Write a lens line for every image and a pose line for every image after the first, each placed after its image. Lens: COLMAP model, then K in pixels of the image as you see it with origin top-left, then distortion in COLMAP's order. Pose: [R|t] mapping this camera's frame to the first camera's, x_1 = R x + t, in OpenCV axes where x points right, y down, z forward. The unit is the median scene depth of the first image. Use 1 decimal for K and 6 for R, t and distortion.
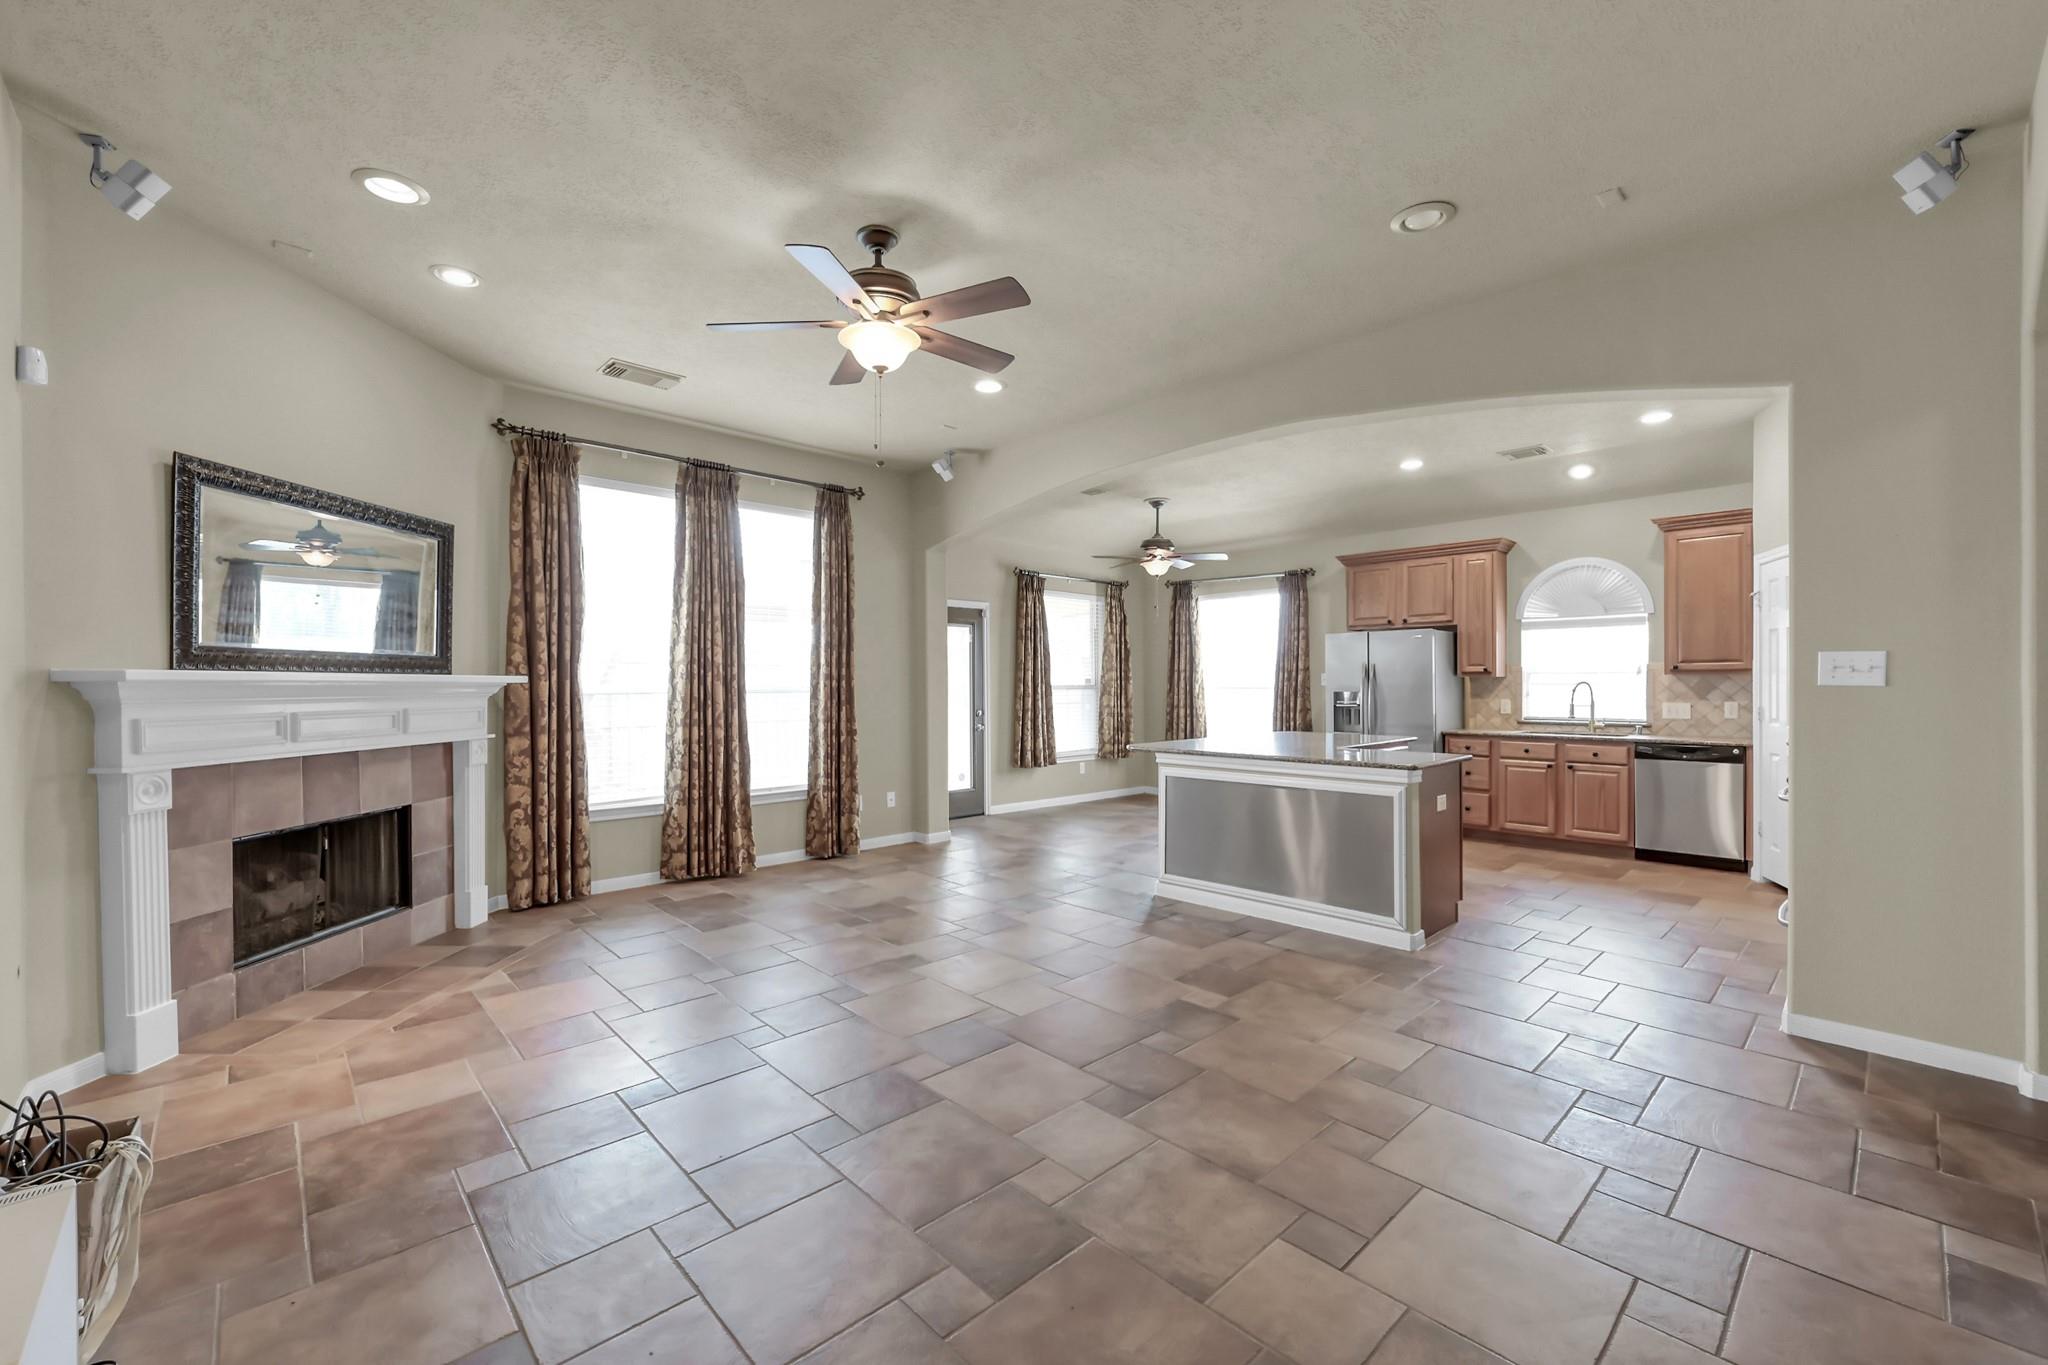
lens RADIAL K [[851.0, 0, 1024.0], [0, 851.0, 682.5], [0, 0, 1]] dist [-0.001120, -0.000196]
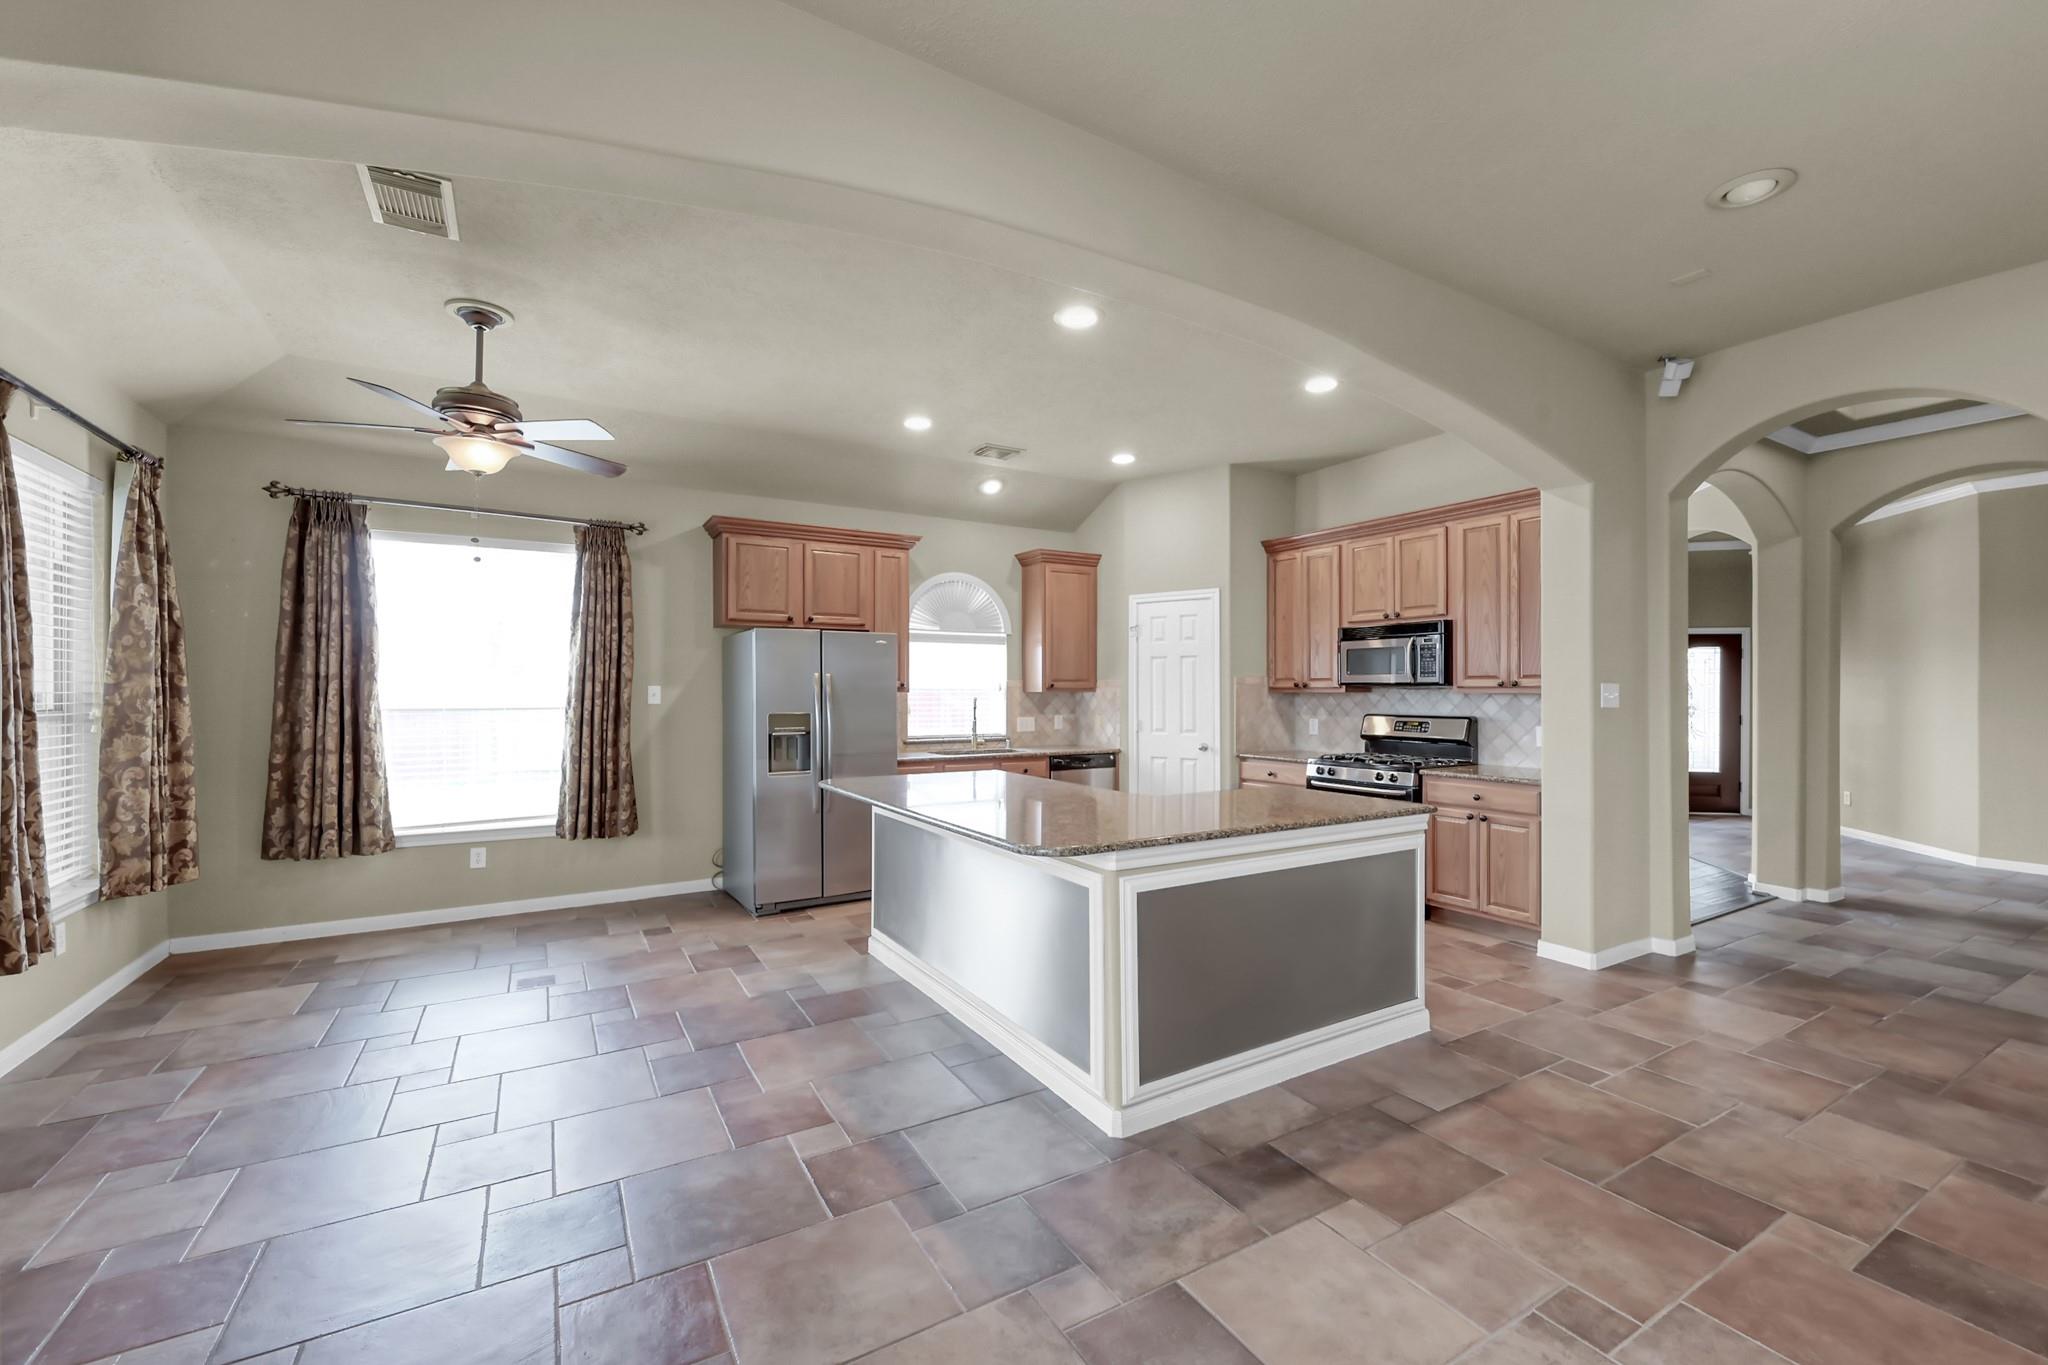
lens RADIAL K [[808.1, 0, 1015.0], [0, 808.1, 691.2], [0, 0, 1]] dist [-0.000630, -0.000159]
pose [[0.224839, 0.000906, 0.974395, -0.235744], [-0.003647, 0.999993, -0.000088, -0.008970], [-0.974389, -0.003534, 0.224841, 0.701044]]
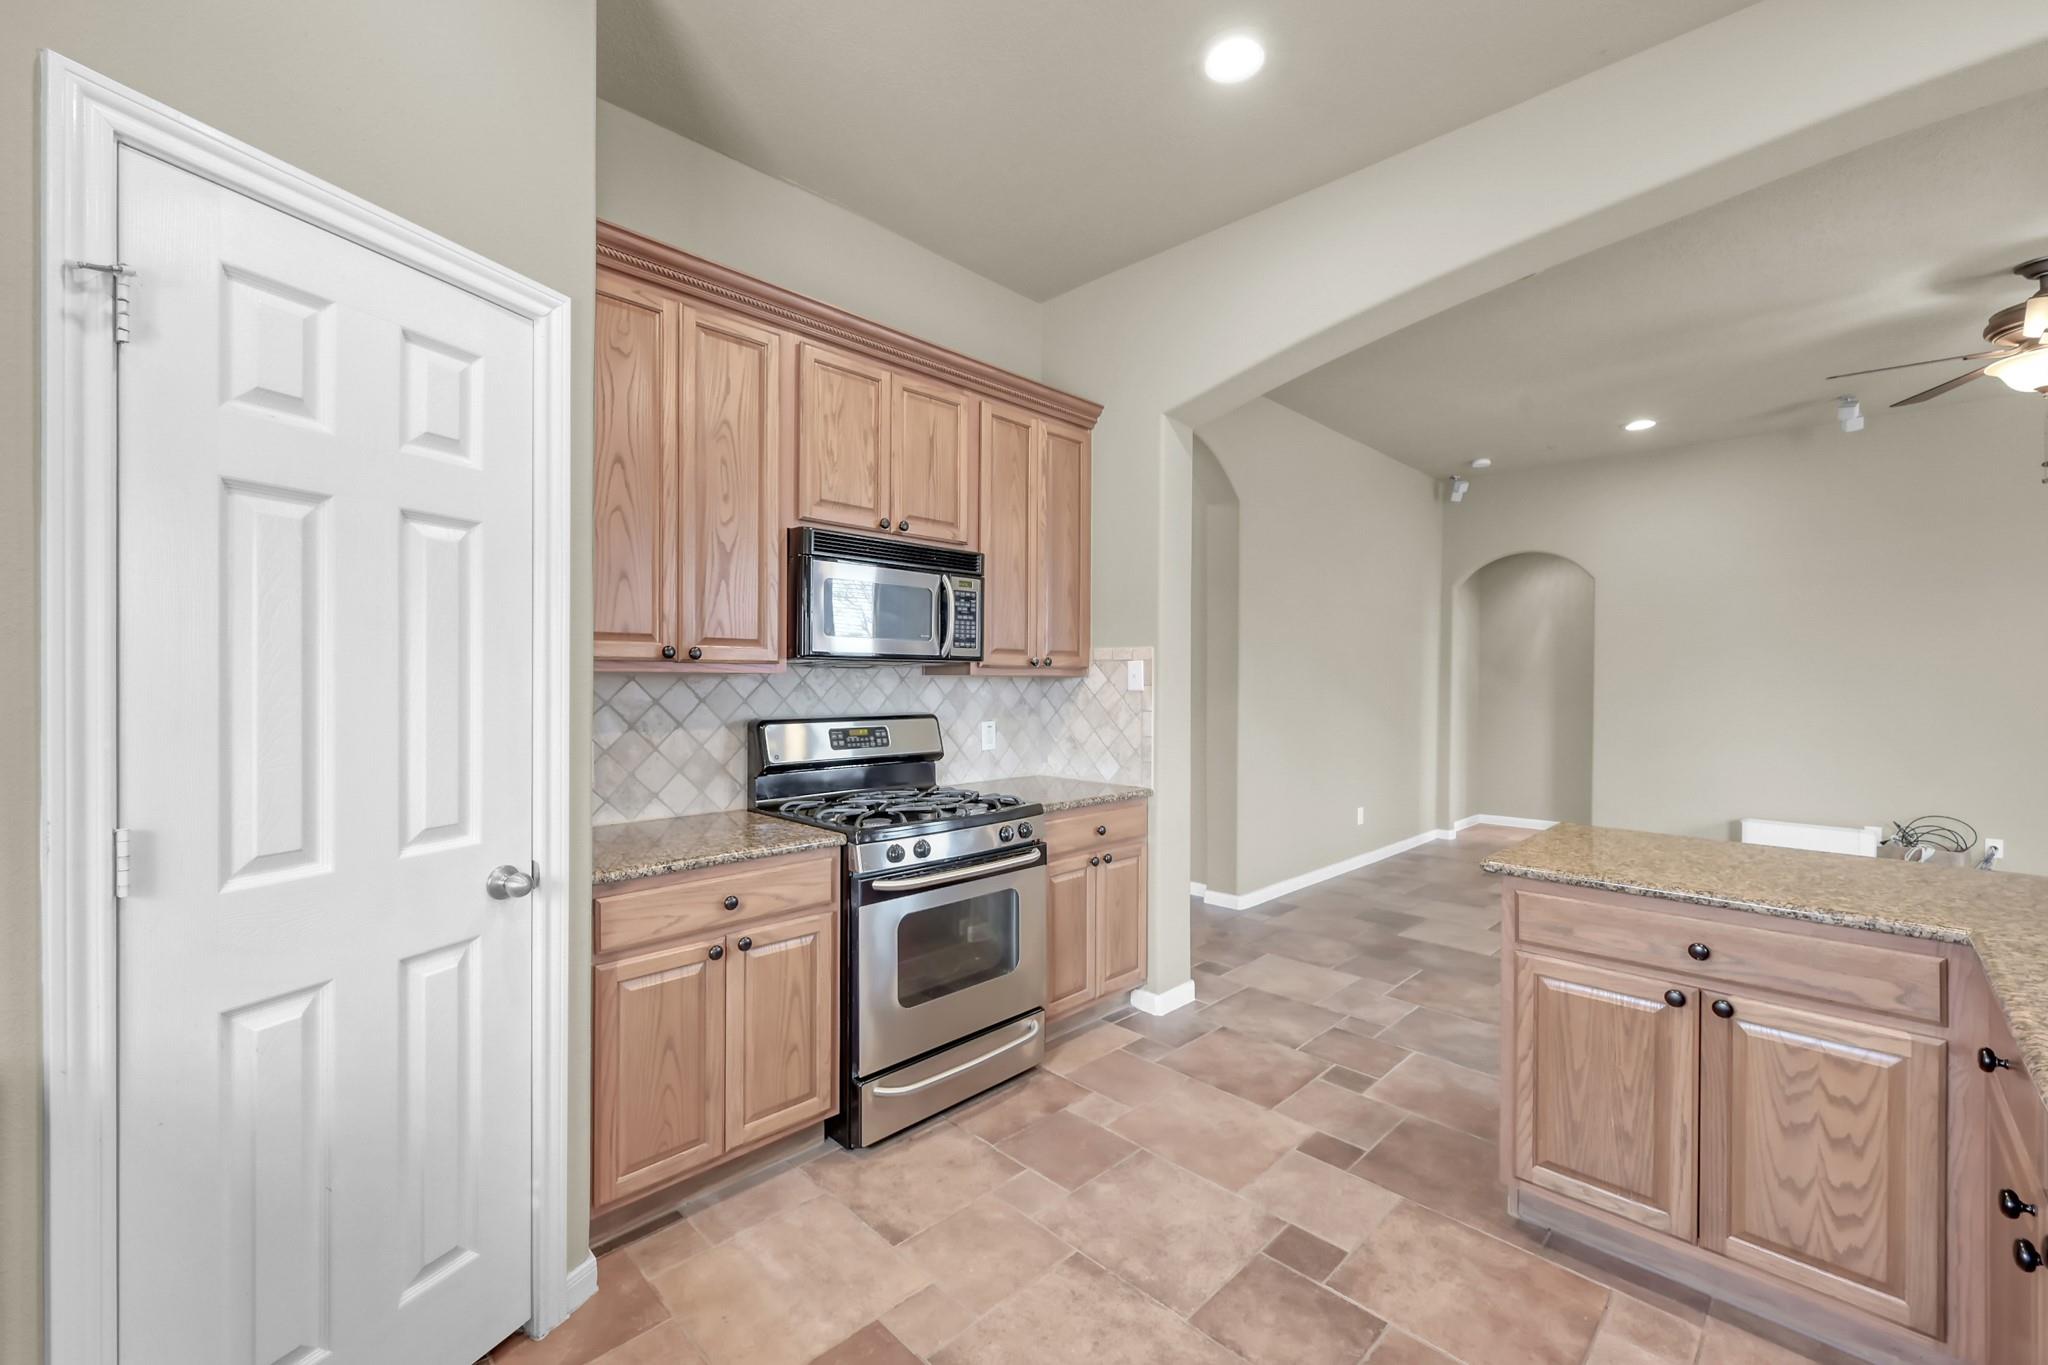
lens RADIAL K [[851.0, 0, 1024.0], [0, 851.0, 682.5], [0, 0, 1]] dist [-0.001120, -0.000196]
pose [[-0.999556, -0.002859, -0.029662, 0.502944], [-0.002957, 0.999990, 0.003230, -0.006655], [0.029653, 0.003317, -0.999555, 0.933307]]
